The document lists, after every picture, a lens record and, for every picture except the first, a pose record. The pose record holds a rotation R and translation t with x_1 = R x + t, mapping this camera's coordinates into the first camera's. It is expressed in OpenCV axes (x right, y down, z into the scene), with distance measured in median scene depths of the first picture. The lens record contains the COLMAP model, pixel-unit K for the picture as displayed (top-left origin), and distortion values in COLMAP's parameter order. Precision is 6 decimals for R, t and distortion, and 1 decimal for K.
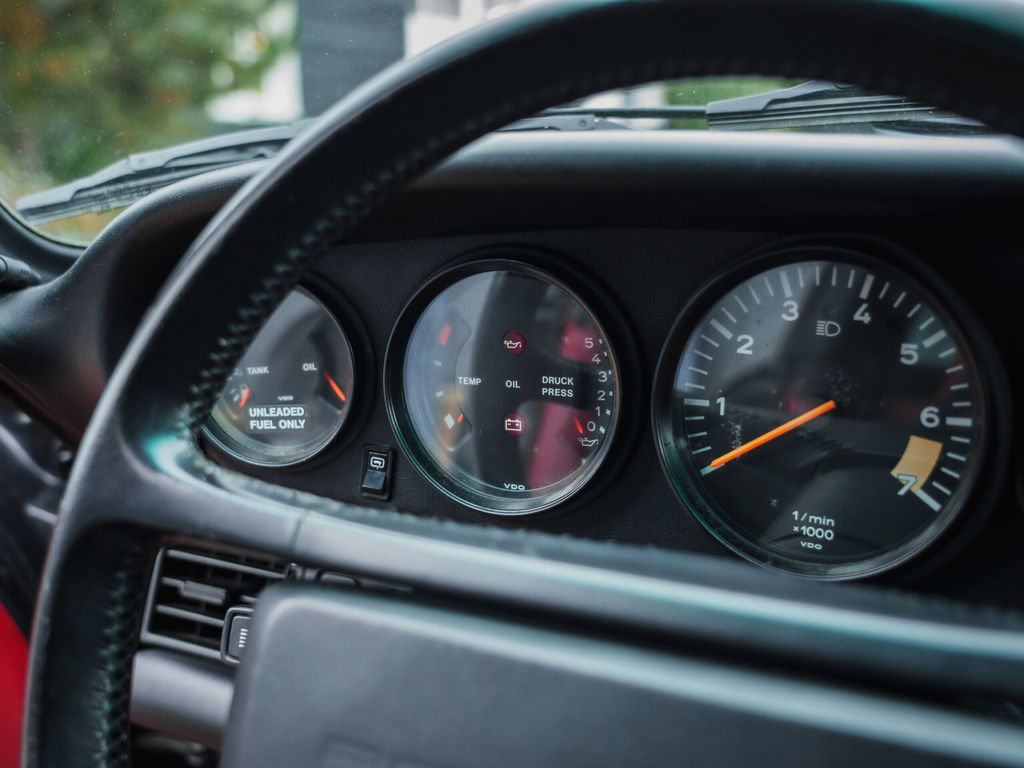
lens RADIAL K [[1151.3, 0, 512.0], [0, 1151.3, 384.0], [0, 0, 1]] dist [0.010555, 0.006021]
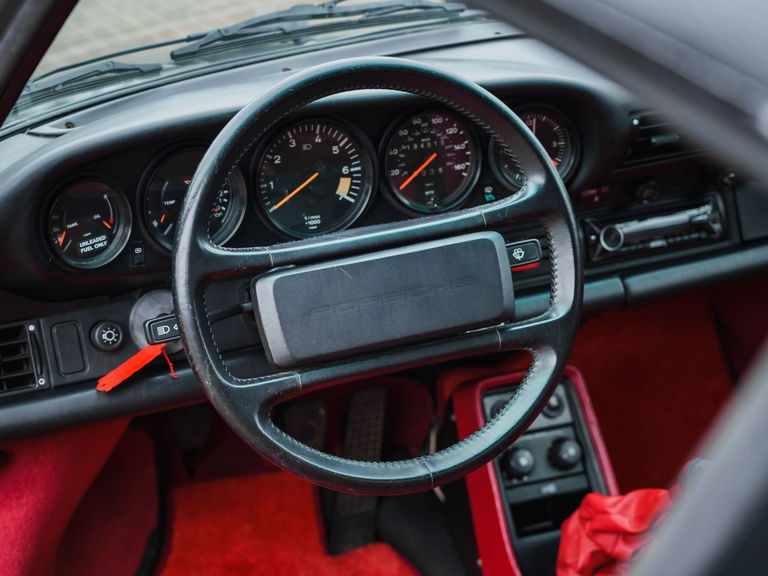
lens RADIAL K [[1389.2, 0, 384.0], [0, 1389.2, 288.0], [0, 0, 1]] dist [-0.013090, -0.011696]
pose [[0.627172, -0.300424, 0.718610, -2.070607], [0.192343, 0.953783, 0.230872, -0.454509], [-0.754758, -0.006577, 0.655970, -1.279782]]
